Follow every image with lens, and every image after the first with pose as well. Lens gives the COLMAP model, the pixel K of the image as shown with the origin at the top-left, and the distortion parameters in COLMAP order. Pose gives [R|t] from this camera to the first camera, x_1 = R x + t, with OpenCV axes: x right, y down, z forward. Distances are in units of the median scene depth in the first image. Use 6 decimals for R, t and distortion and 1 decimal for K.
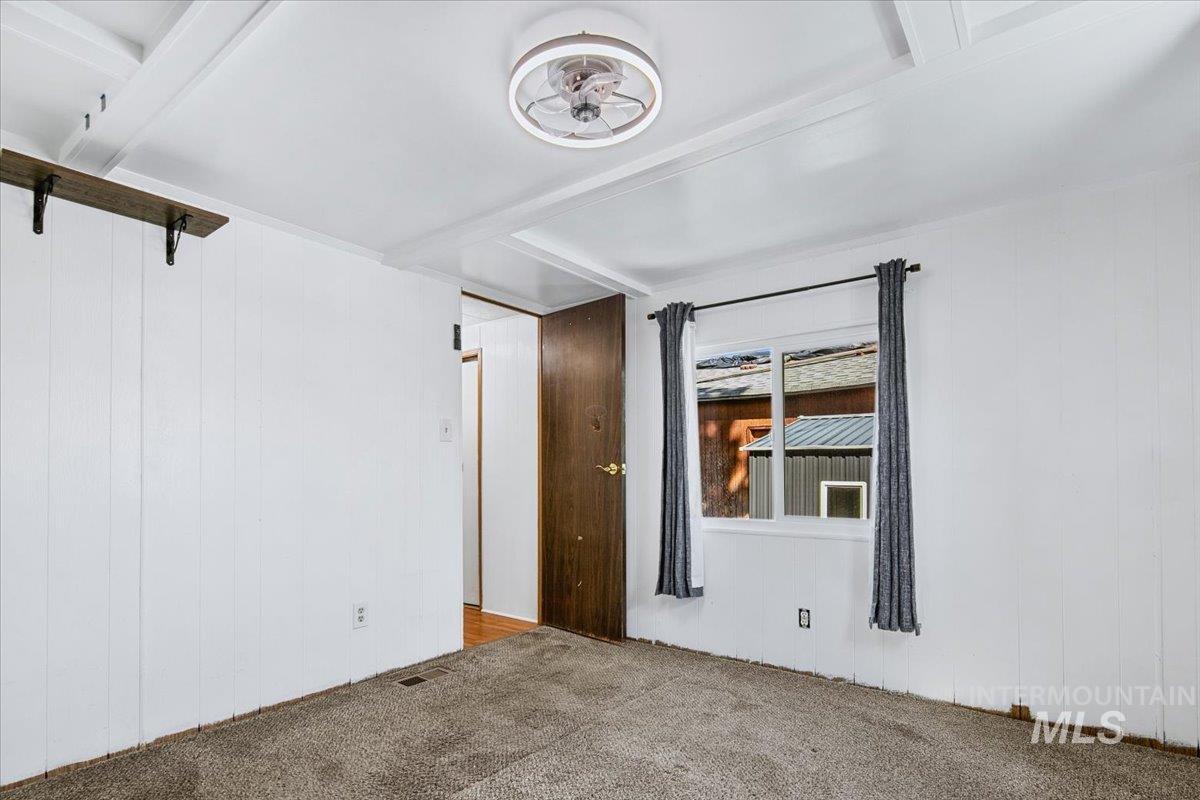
lens RADIAL K [[584.1, 0, 591.4], [0, 584.1, 462.1], [0, 0, 1]] dist [0.000034, -0.000847]
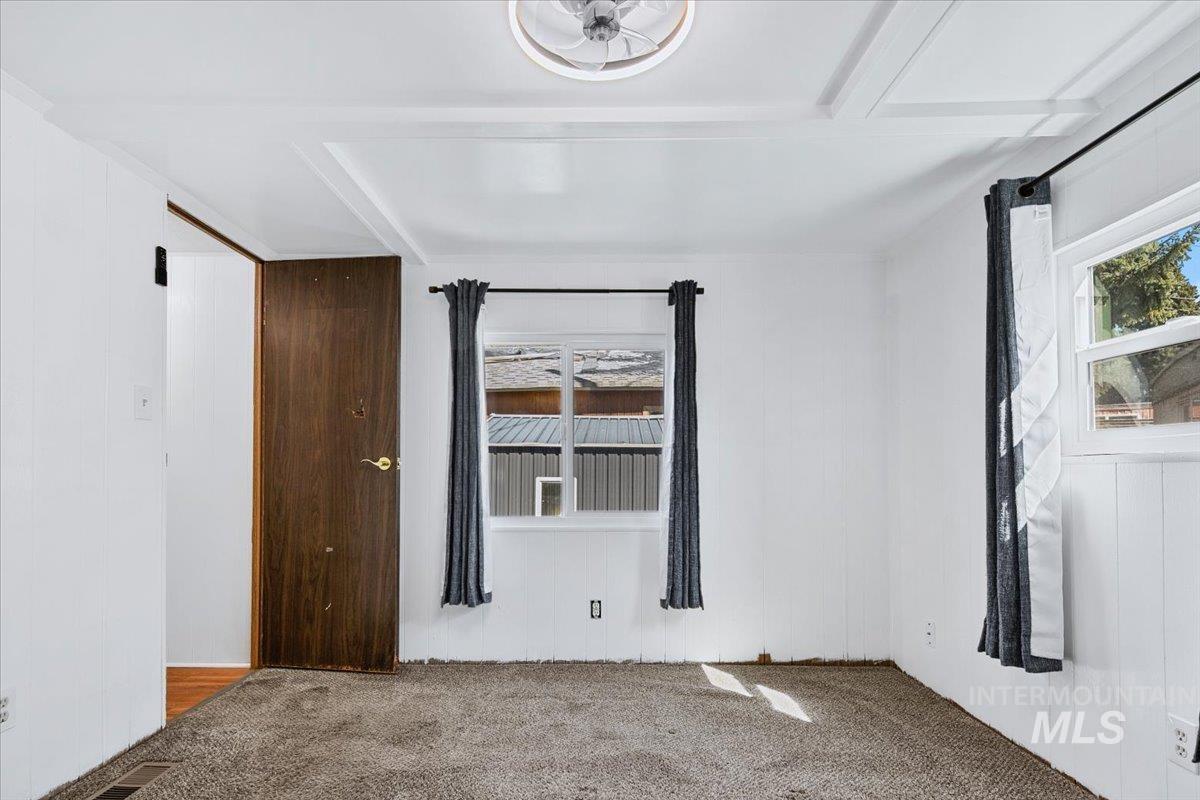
lens RADIAL K [[584.1, 0, 591.4], [0, 584.1, 462.1], [0, 0, 1]] dist [0.000034, -0.000847]
pose [[0.798248, 0.009992, 0.602247, -0.245469], [-0.013152, 0.999913, 0.000843, 0.005410], [-0.602186, -0.008594, 0.798310, 0.166258]]
